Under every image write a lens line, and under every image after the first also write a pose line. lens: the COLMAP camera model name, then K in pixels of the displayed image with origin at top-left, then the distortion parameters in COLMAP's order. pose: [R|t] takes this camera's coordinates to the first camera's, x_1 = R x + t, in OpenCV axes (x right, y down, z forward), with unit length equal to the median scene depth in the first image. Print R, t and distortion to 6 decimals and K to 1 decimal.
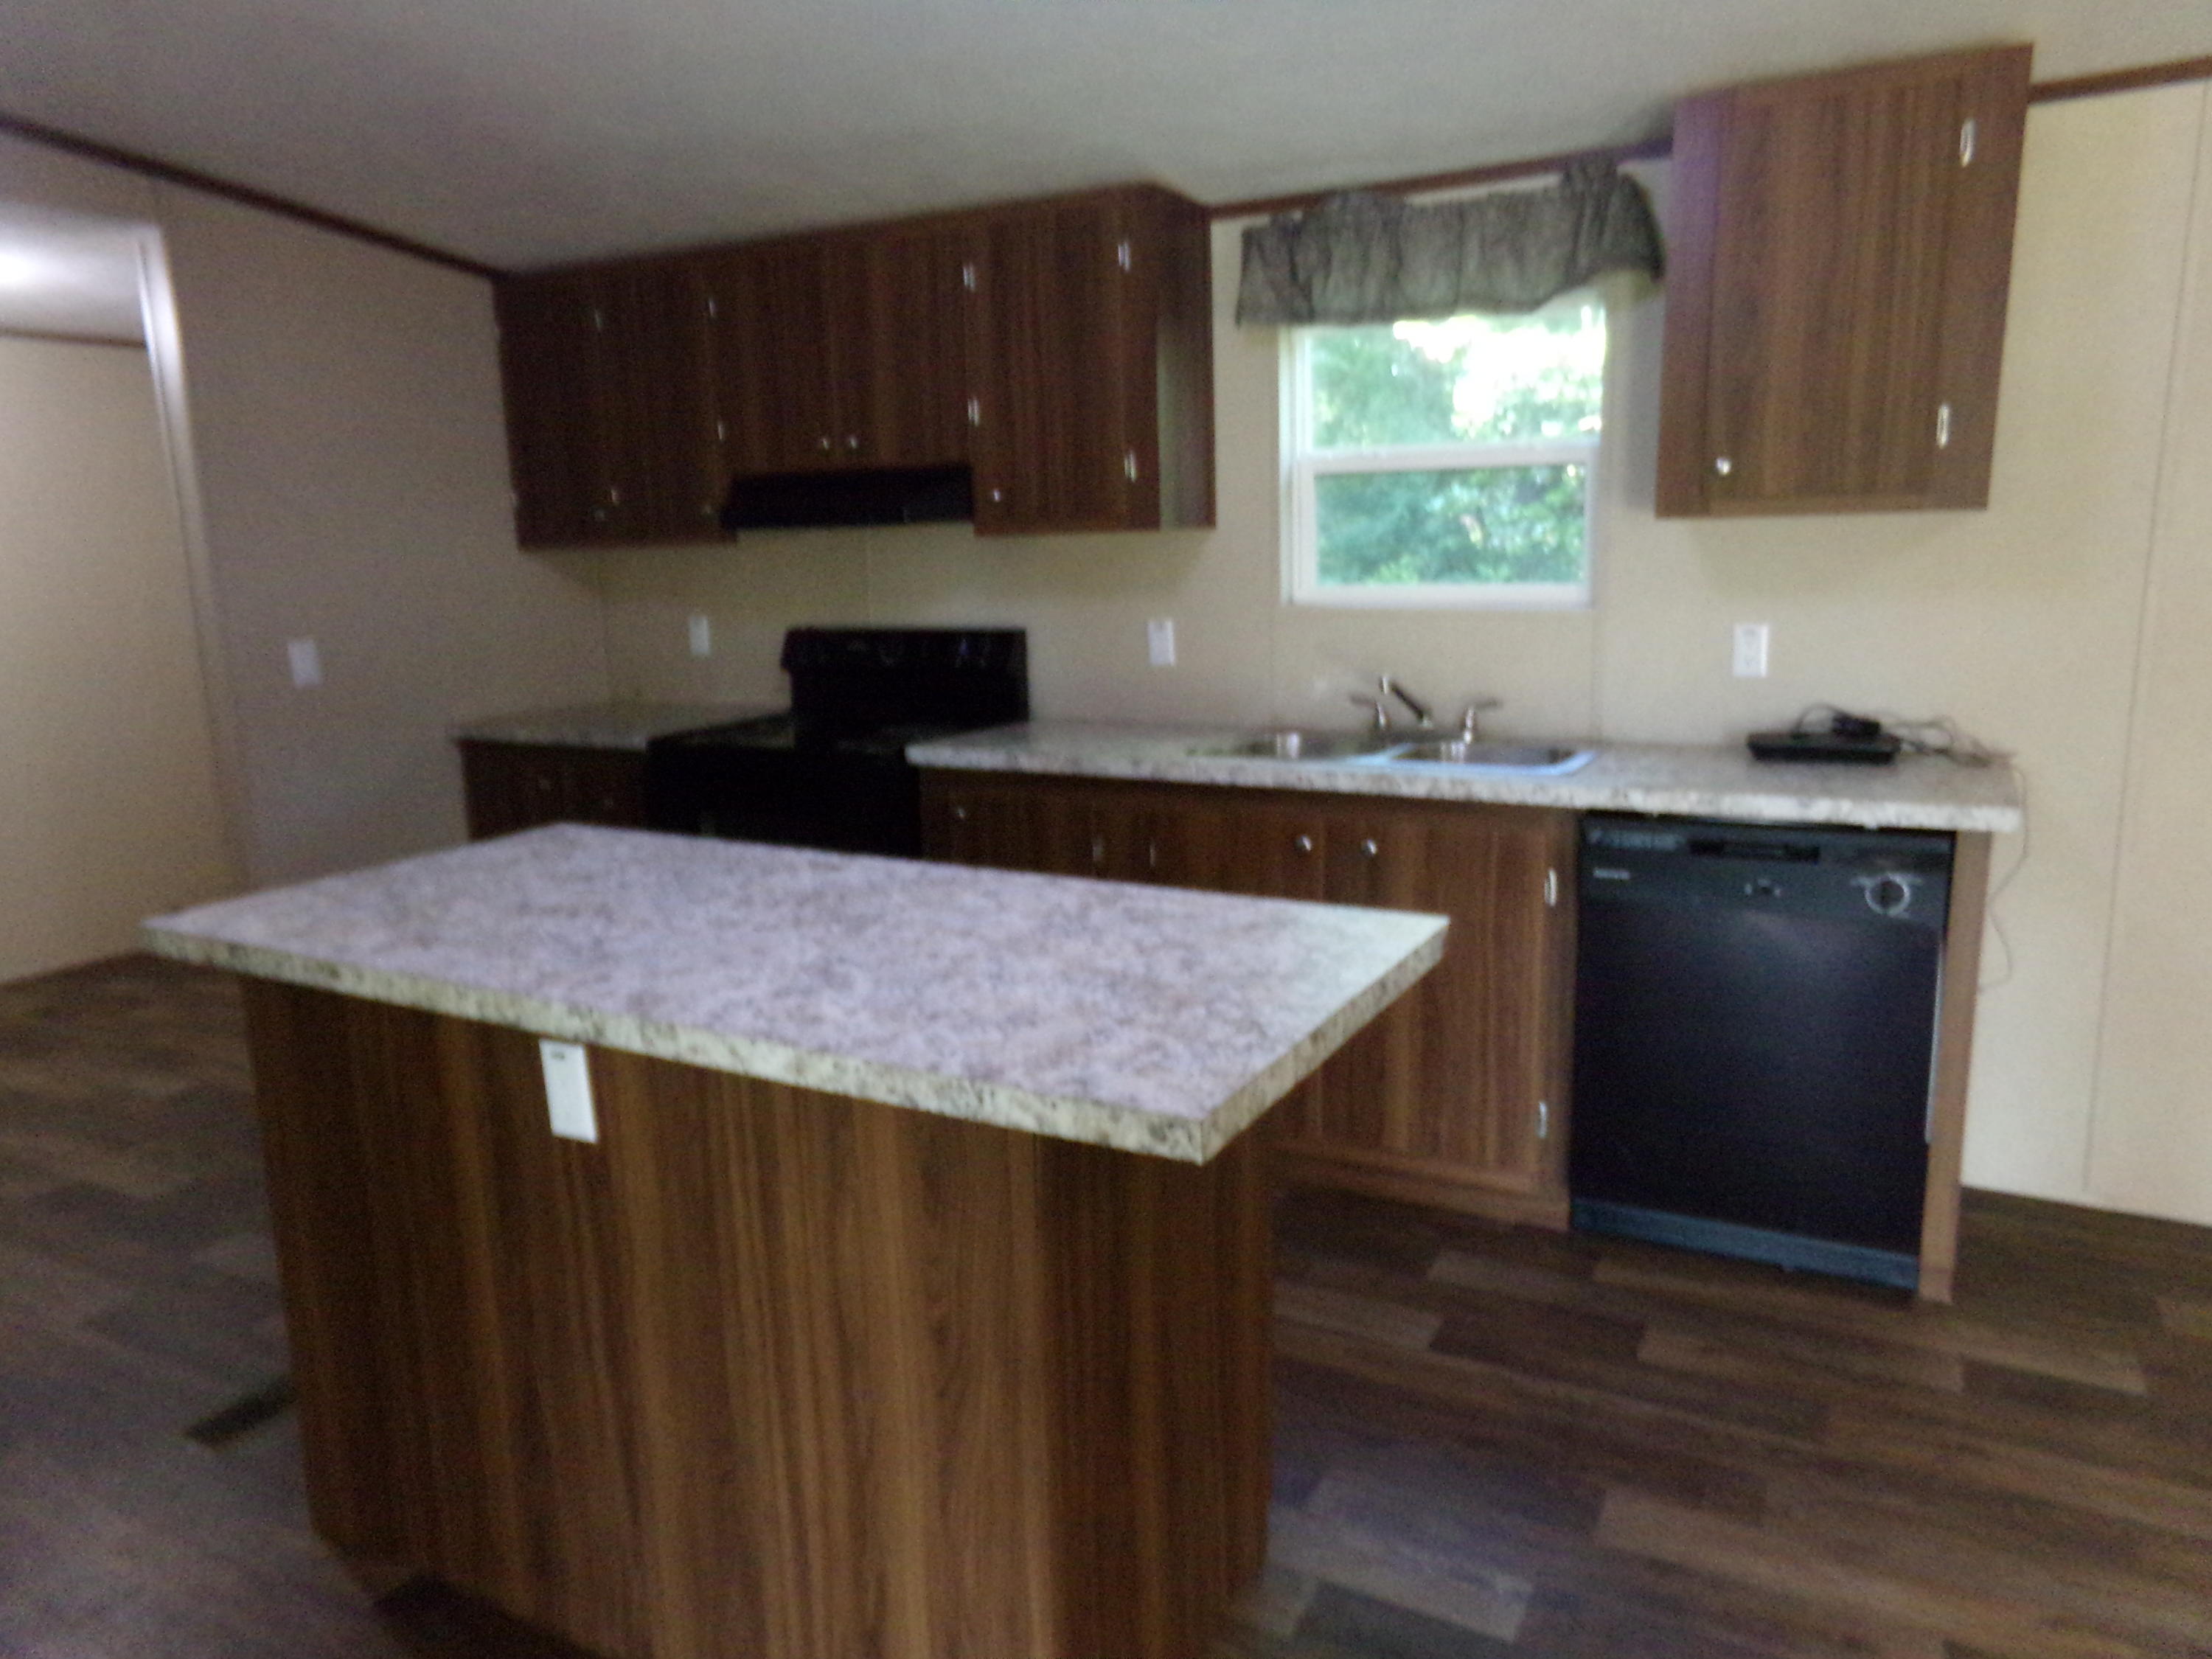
lens RADIAL K [[1495.8, 0, 1103.3], [0, 1495.8, 824.9], [0, 0, 1]] dist [-0.023015, 0.031504]
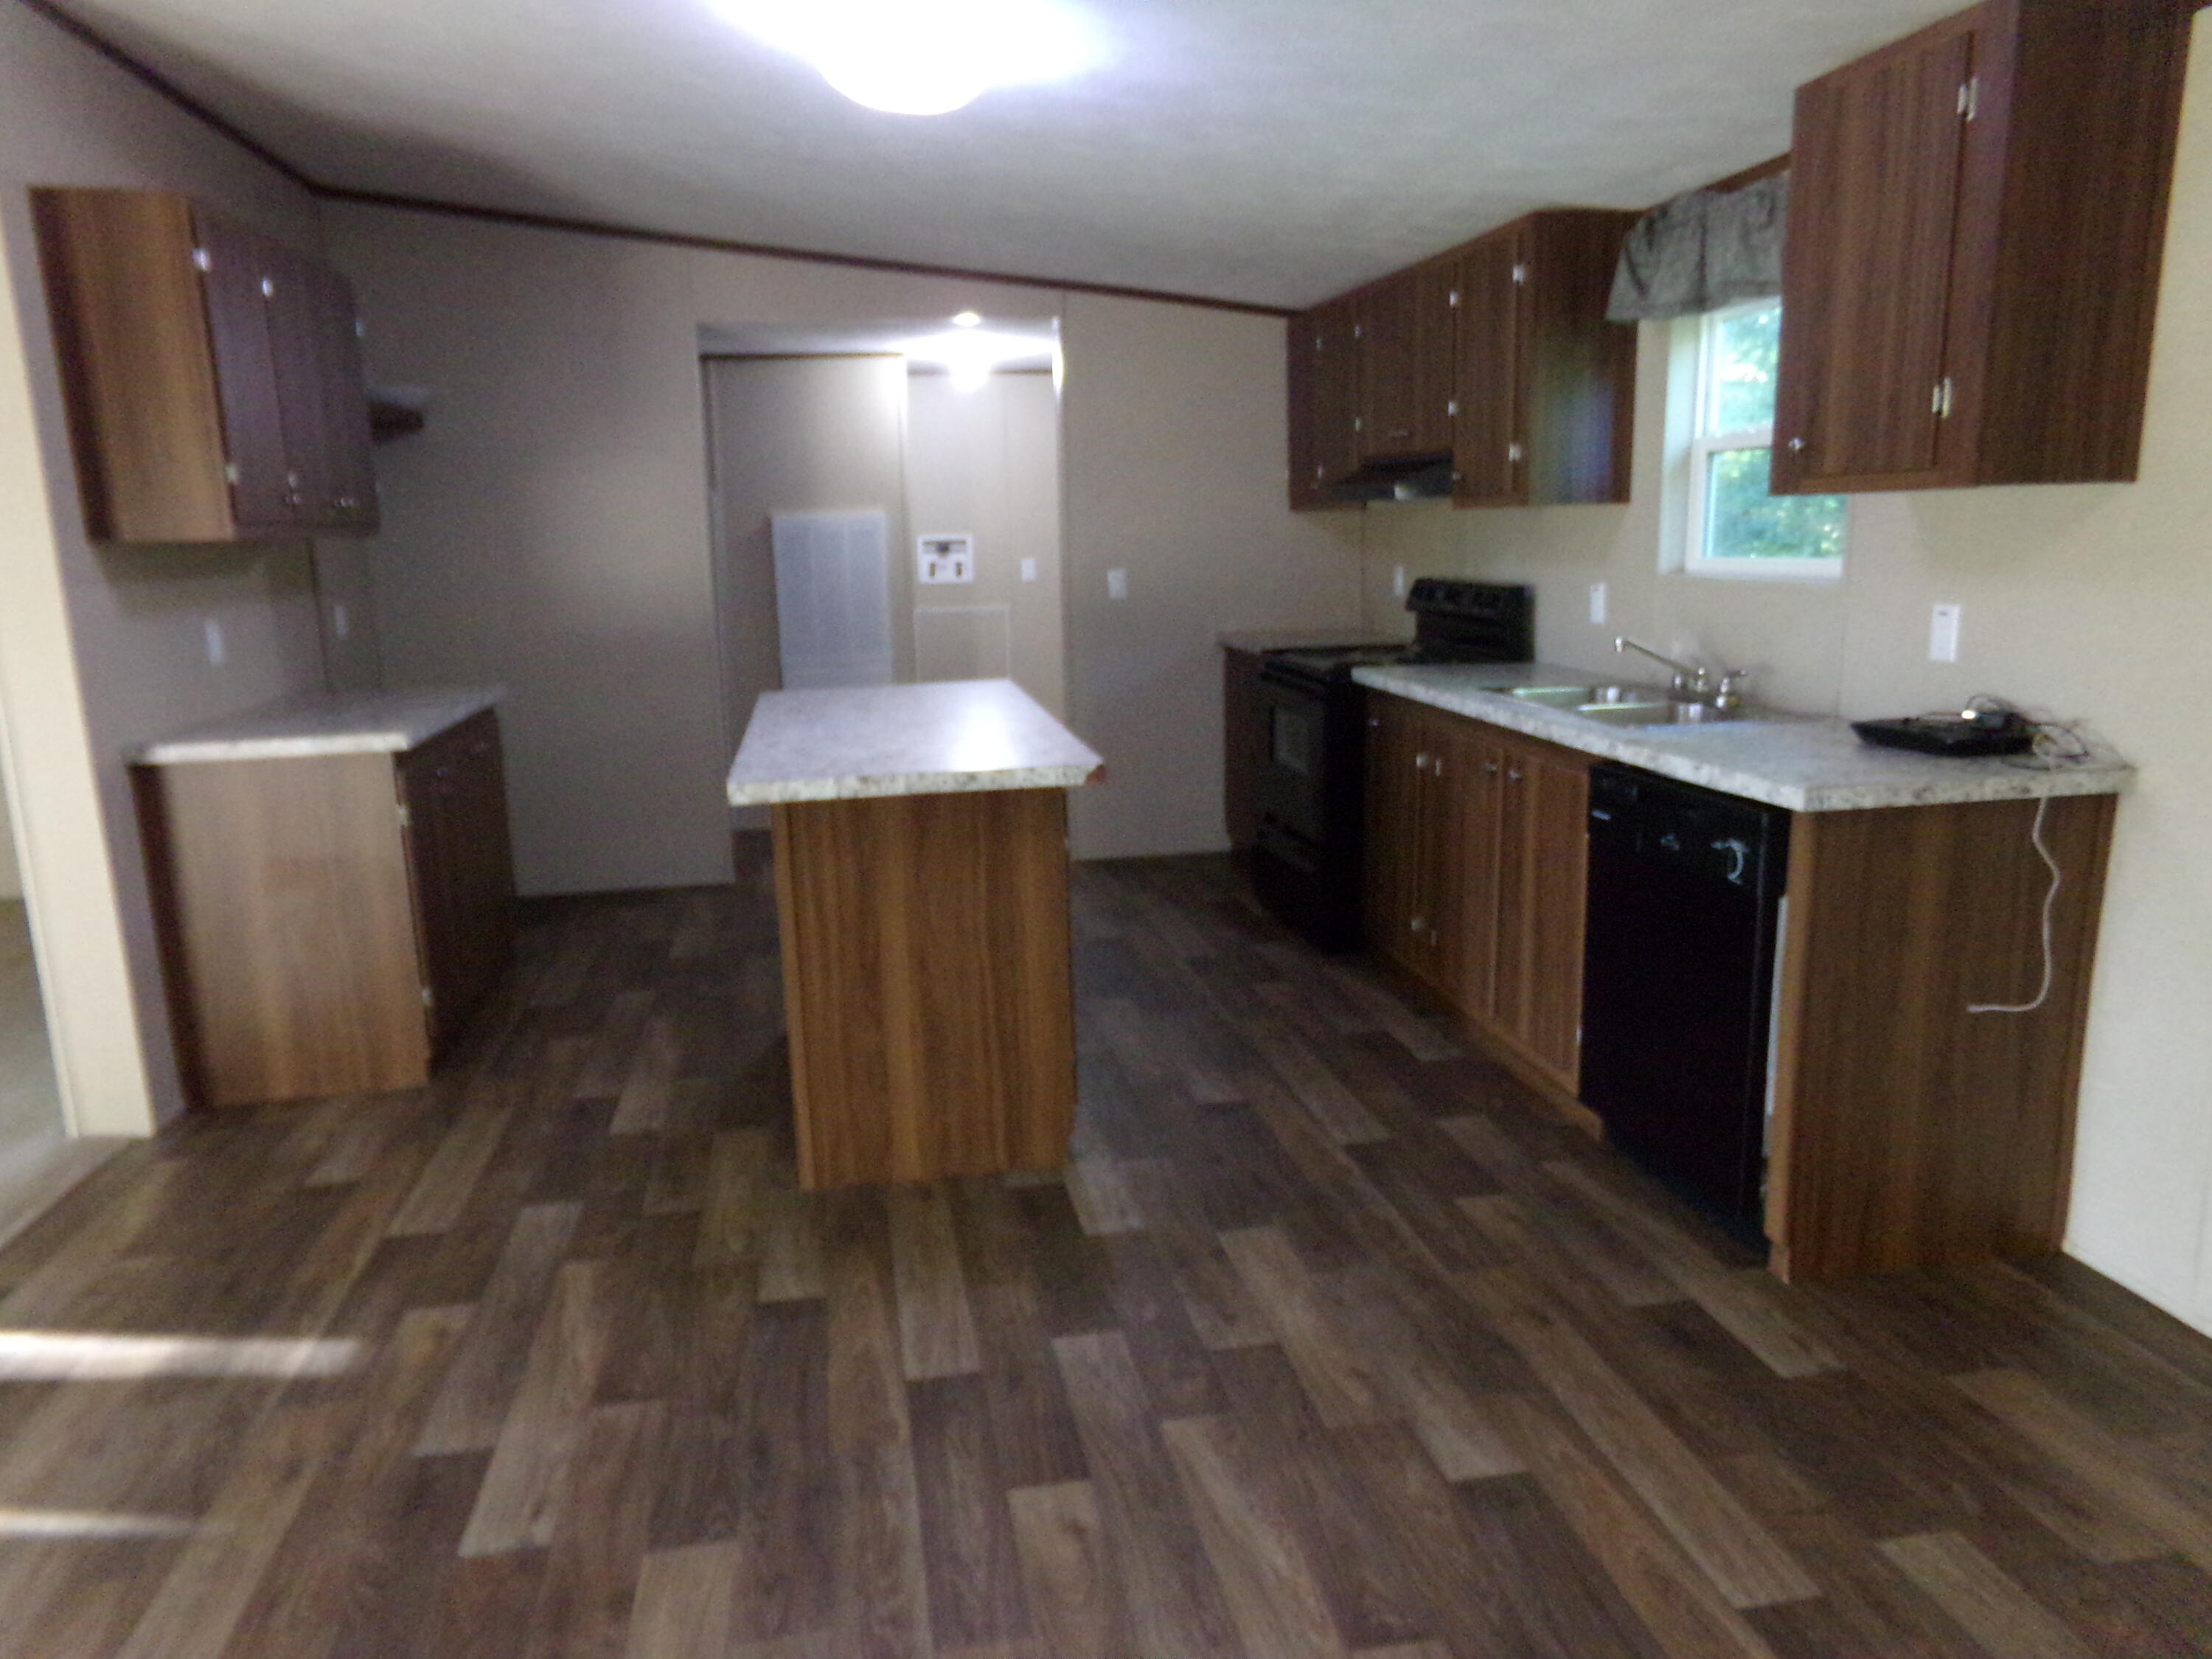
lens RADIAL K [[1495.8, 0, 1104.0], [0, 1495.8, 847.1], [0, 0, 1]] dist [-0.023015, 0.031504]
pose [[0.639574, 0.171163, -0.749432, 0.924236], [-0.139256, 0.984564, 0.106022, -0.010884], [0.756011, 0.036554, 0.653537, -0.012534]]
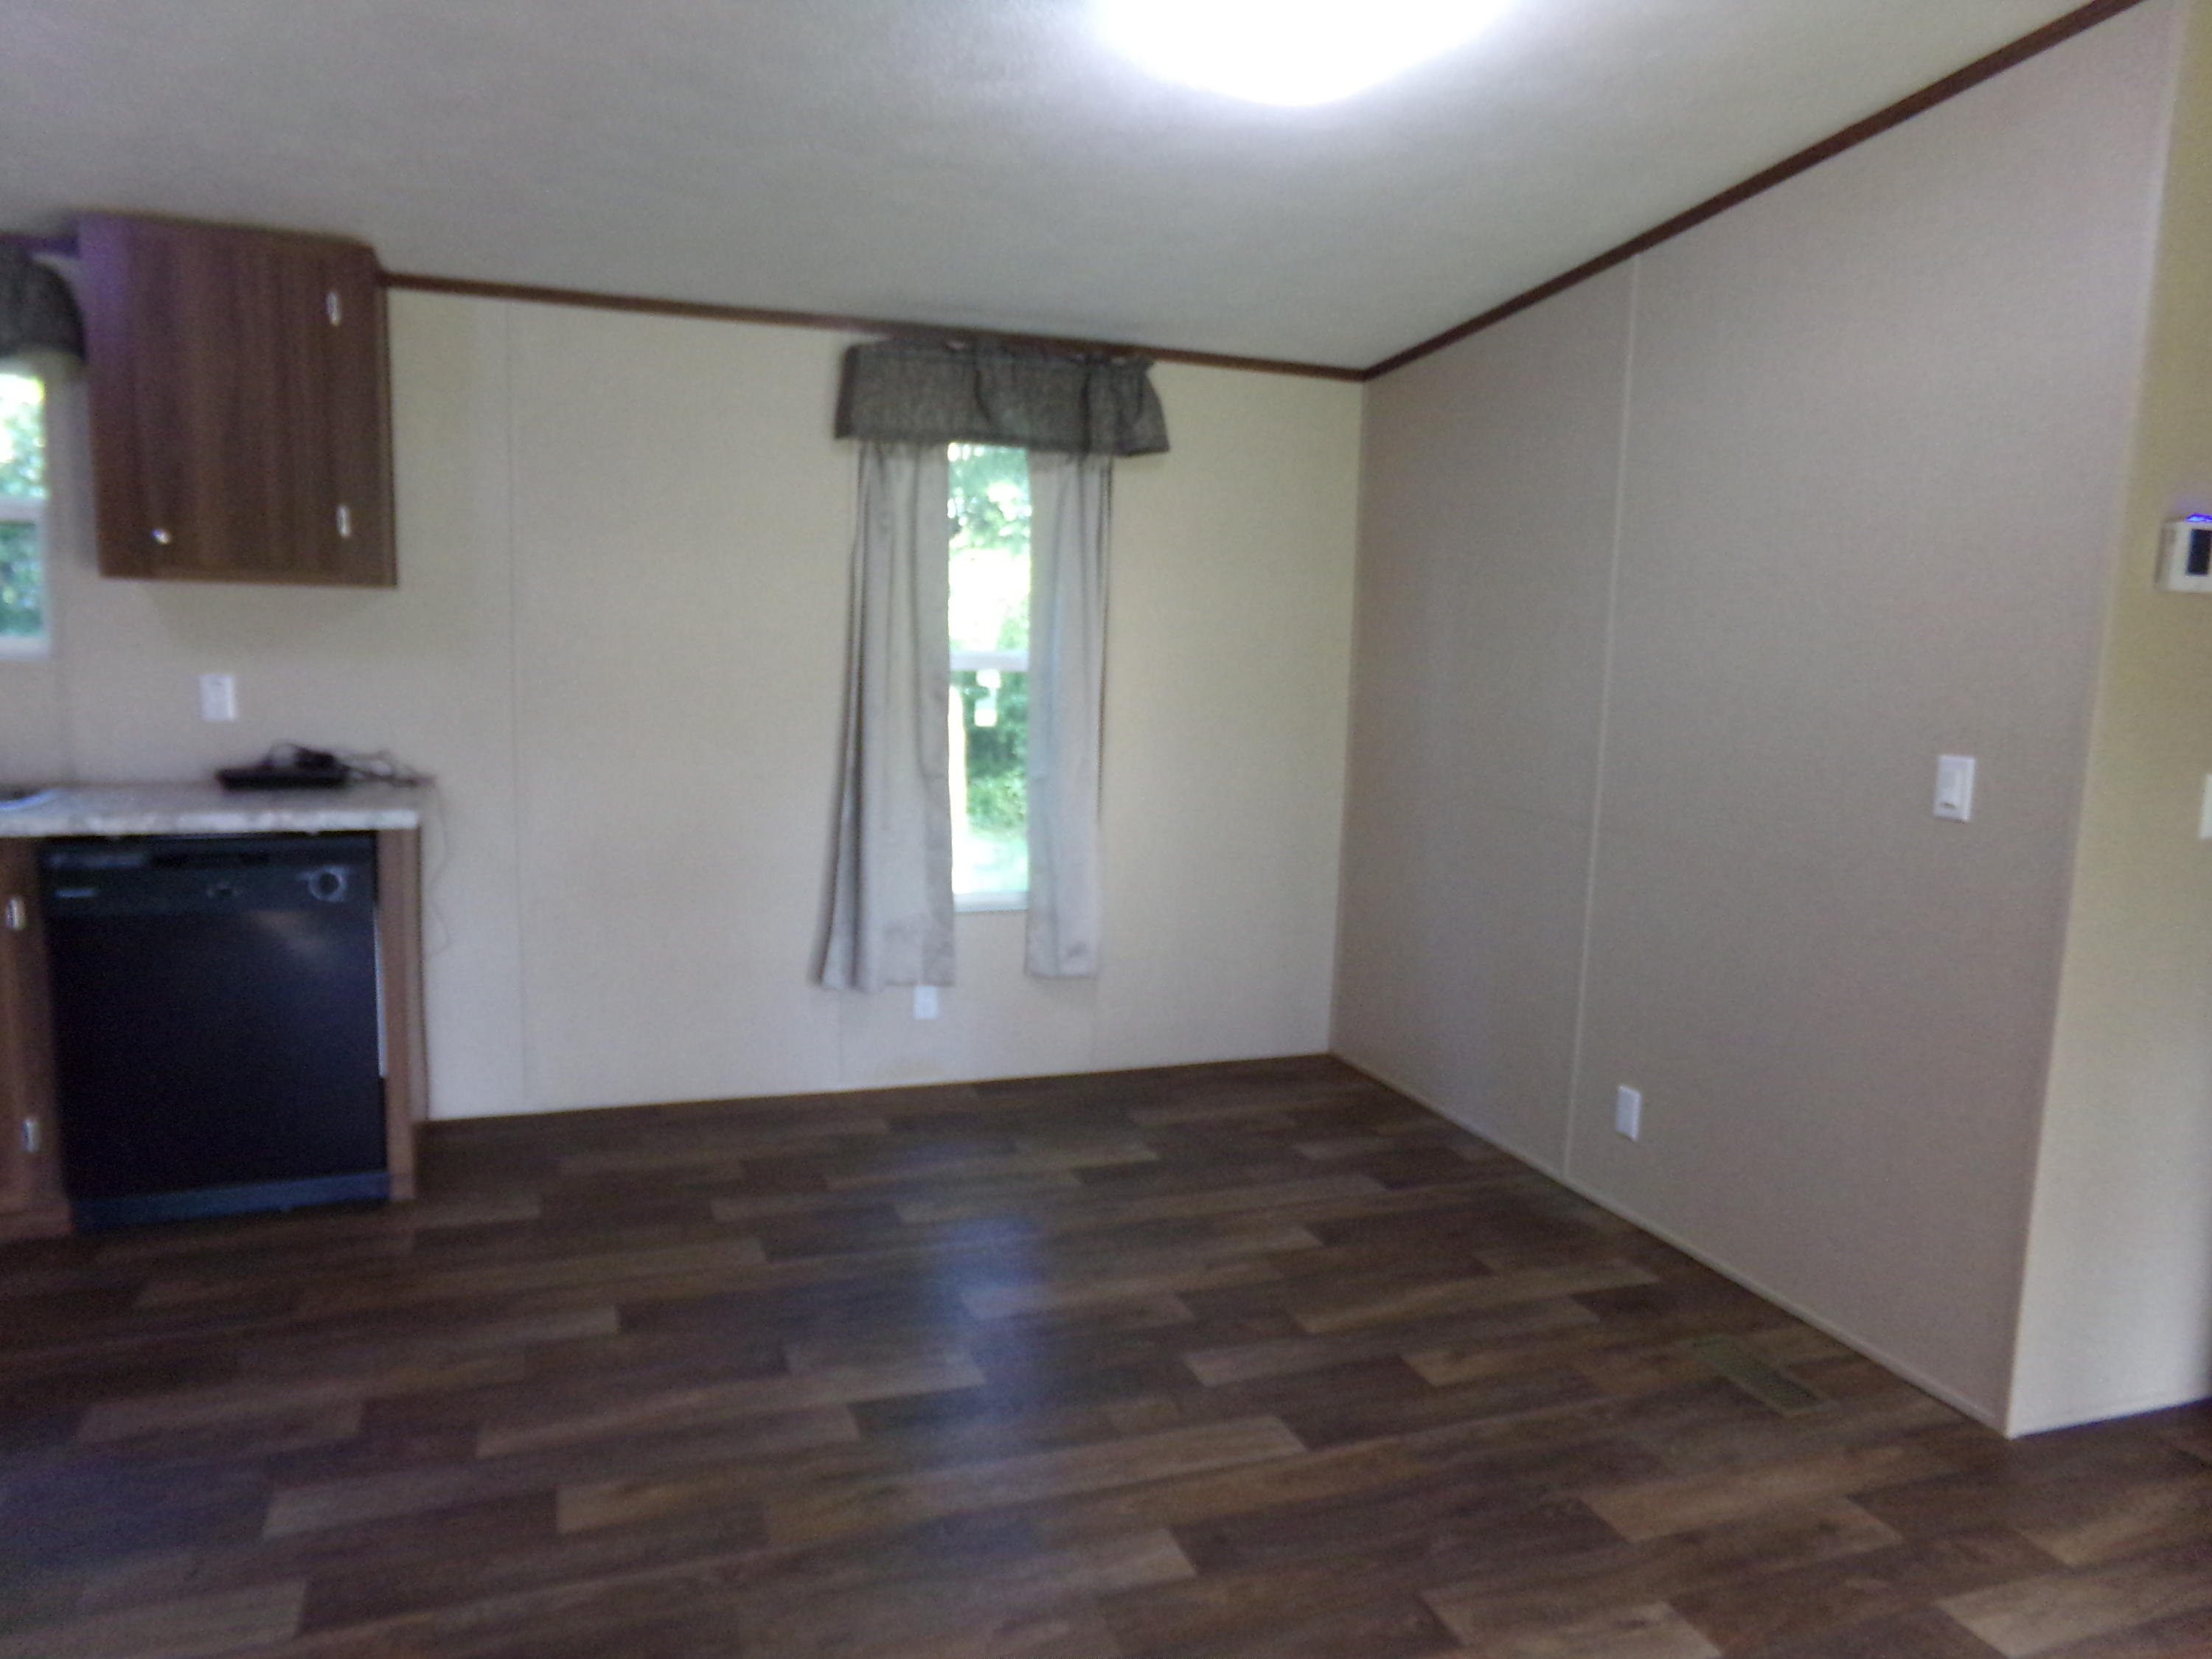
lens RADIAL K [[1495.8, 0, 1108.7], [0, 1495.8, 832.9], [0, 0, 1]] dist [-0.023015, 0.031504]
pose [[0.648012, -0.062522, 0.759060, -0.001135], [0.097395, 0.995245, -0.001170, 0.062271], [-0.755377, 0.074686, 0.651020, -0.295769]]
